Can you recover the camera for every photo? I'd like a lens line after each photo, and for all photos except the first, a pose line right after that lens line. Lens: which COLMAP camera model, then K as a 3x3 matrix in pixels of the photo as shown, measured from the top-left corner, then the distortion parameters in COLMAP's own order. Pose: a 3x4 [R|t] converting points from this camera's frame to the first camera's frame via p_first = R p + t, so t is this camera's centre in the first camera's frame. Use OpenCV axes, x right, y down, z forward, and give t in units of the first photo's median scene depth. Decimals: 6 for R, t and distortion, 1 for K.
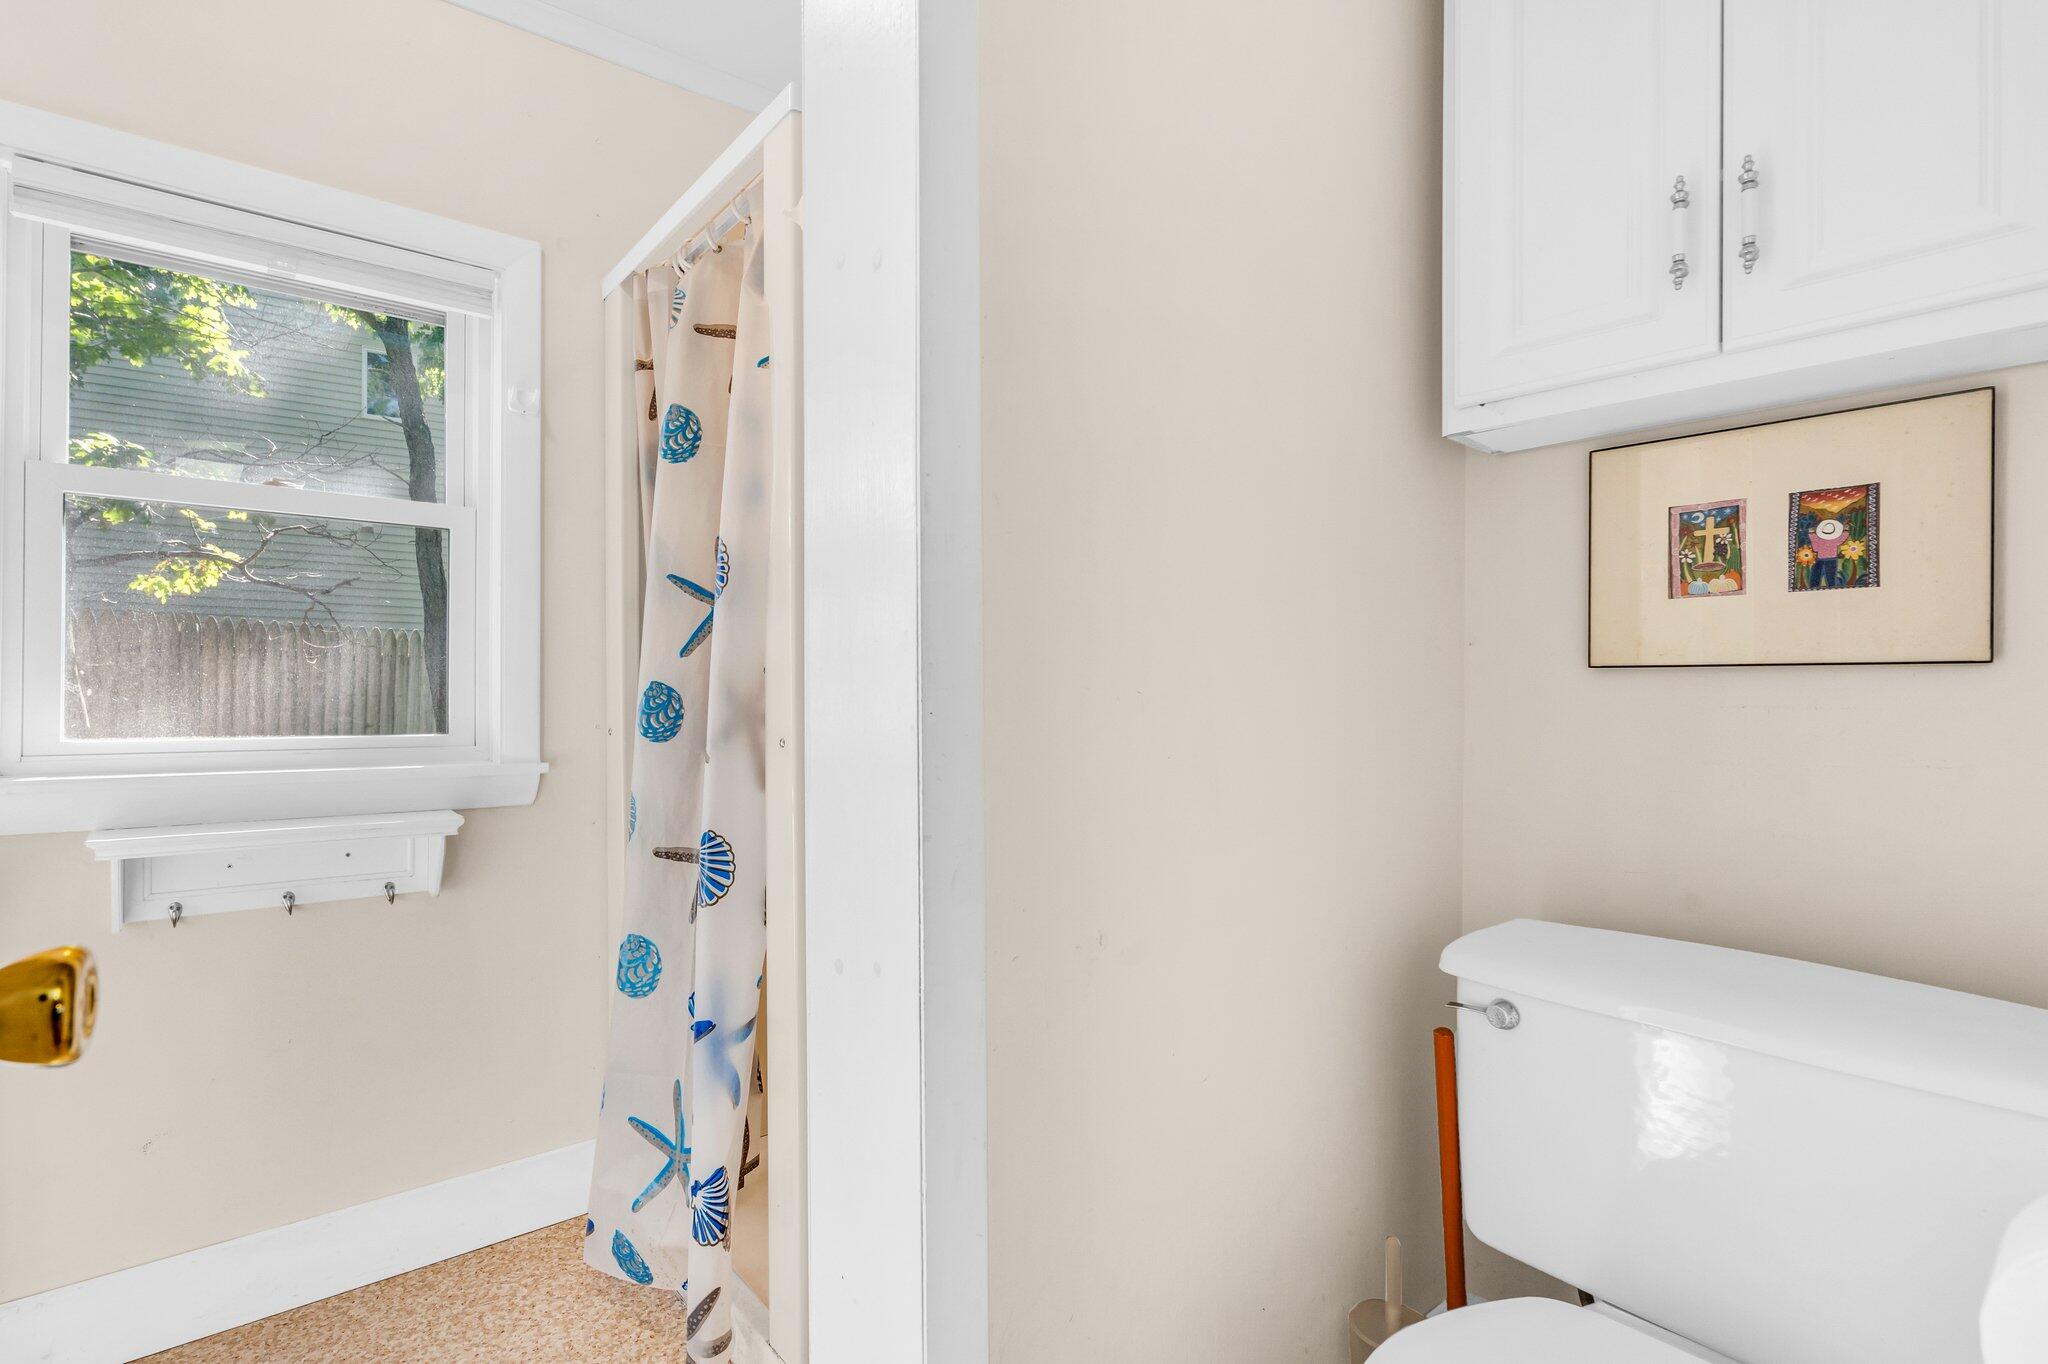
lens RADIAL K [[983.3, 0, 986.3], [0, 983.3, 683.7], [0, 0, 1]] dist [-0.018280, 0.014393]
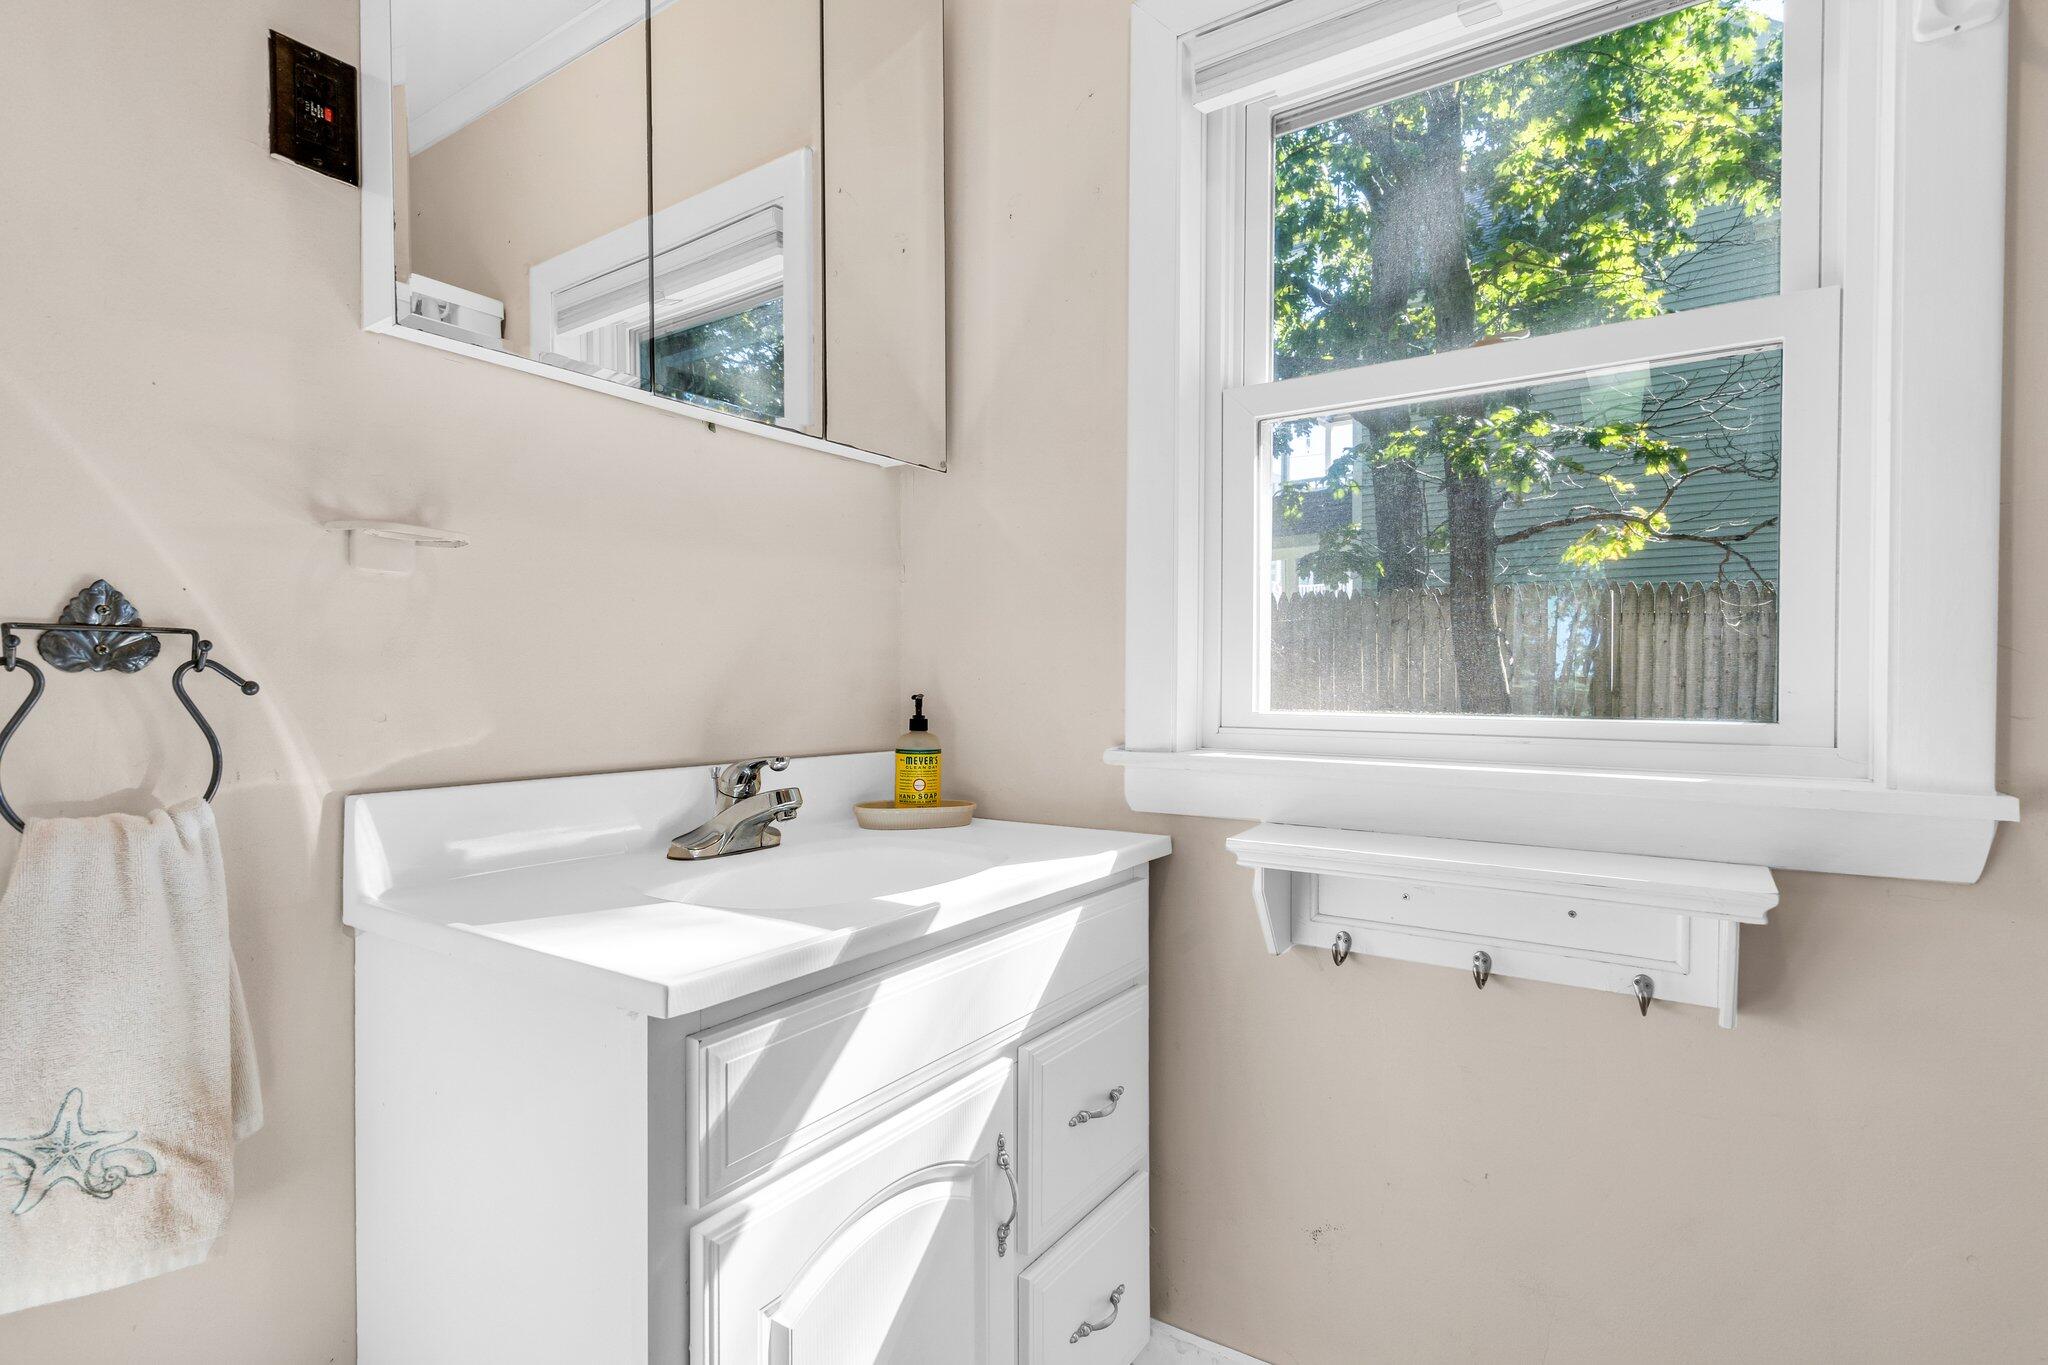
lens RADIAL K [[983.3, 0, 986.3], [0, 983.3, 684.2], [0, 0, 1]] dist [-0.018280, 0.014393]
pose [[0.277740, 0.014413, -0.960548, -0.051759], [0.016729, 0.999663, 0.019837, 0.003610], [0.960511, -0.021579, 0.277405, 0.148305]]
